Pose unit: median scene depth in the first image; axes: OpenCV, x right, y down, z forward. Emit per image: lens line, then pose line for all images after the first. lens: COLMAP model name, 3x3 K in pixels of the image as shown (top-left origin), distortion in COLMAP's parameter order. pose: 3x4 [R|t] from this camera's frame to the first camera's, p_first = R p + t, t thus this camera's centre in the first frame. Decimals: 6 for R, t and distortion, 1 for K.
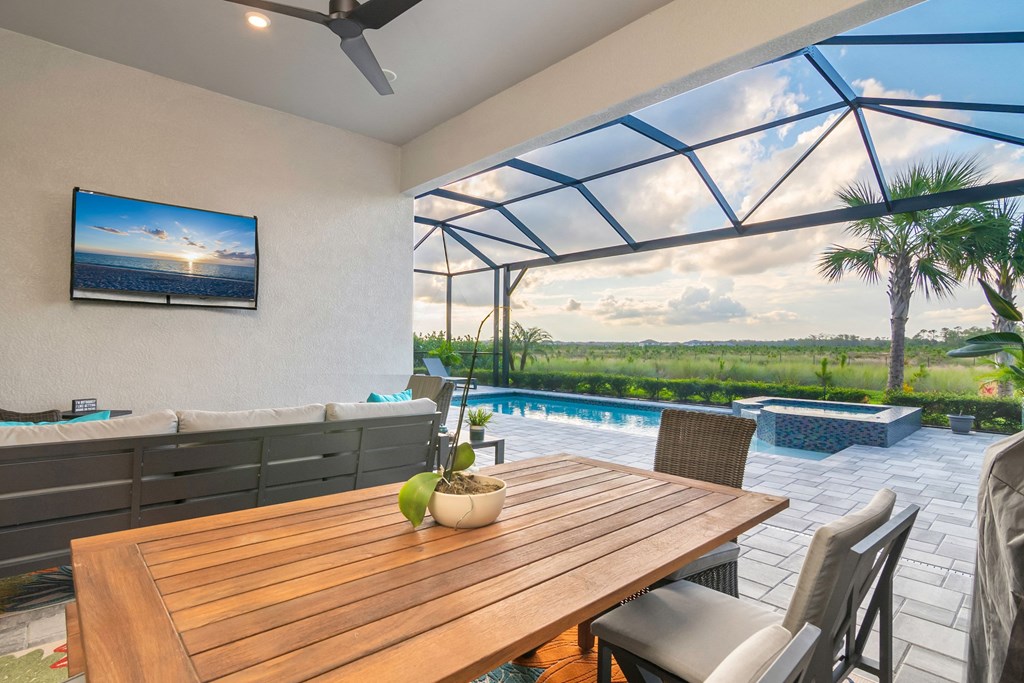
lens RADIAL K [[510.1, 0, 508.3], [0, 510.1, 350.8], [0, 0, 1]] dist [-0.018245, 0.000961]
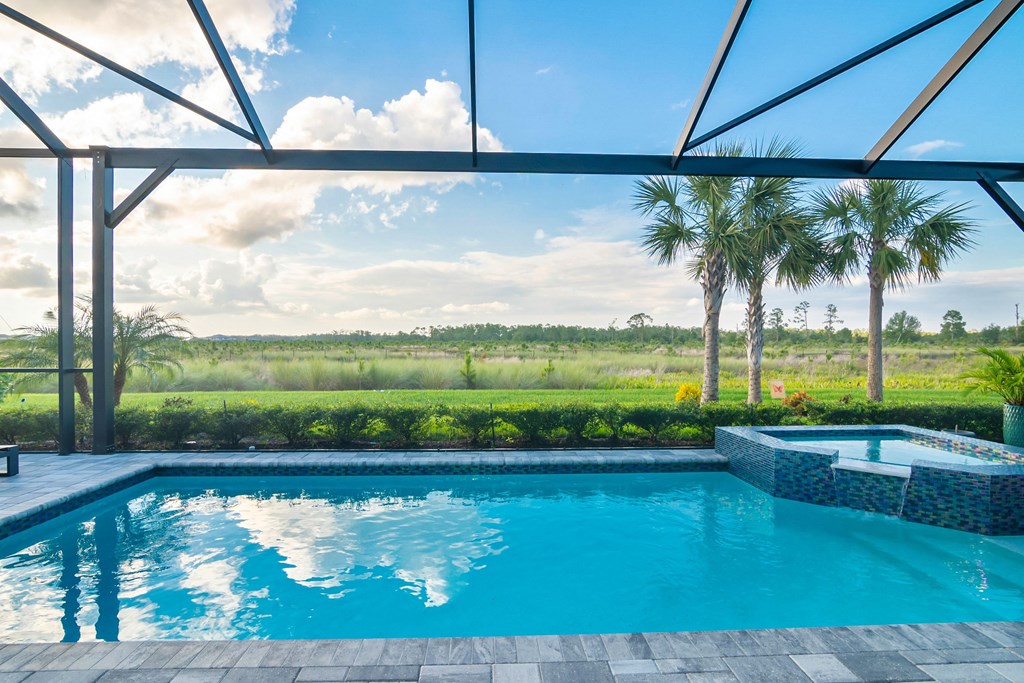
lens RADIAL K [[510.1, 0, 508.3], [0, 510.1, 350.8], [0, 0, 1]] dist [-0.018245, 0.000961]
pose [[0.640819, -0.018319, 0.767474, -0.121761], [0.010230, 0.999830, 0.015323, -0.014789], [-0.767624, -0.001968, 0.640897, 0.568361]]
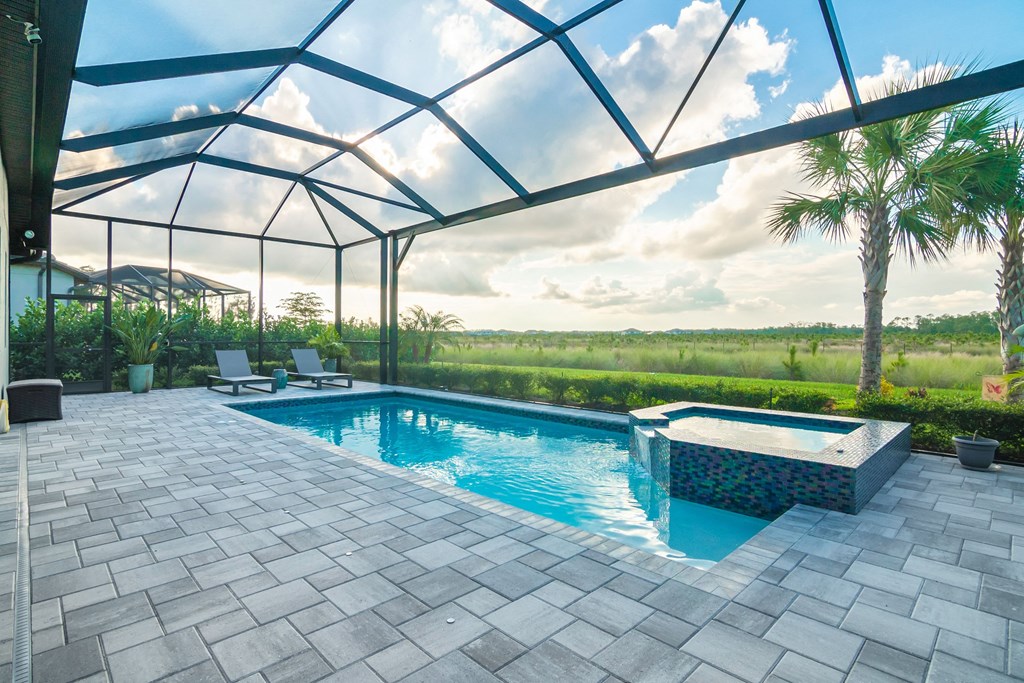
lens RADIAL K [[508.2, 0, 511.4], [0, 508.2, 338.3], [0, 0, 1]] dist [-0.016504, -0.000089]
pose [[0.999377, -0.006420, 0.034693, 0.174575], [0.006571, 0.999969, -0.004251, 0.003397], [-0.034665, 0.004476, 0.999389, 0.226470]]
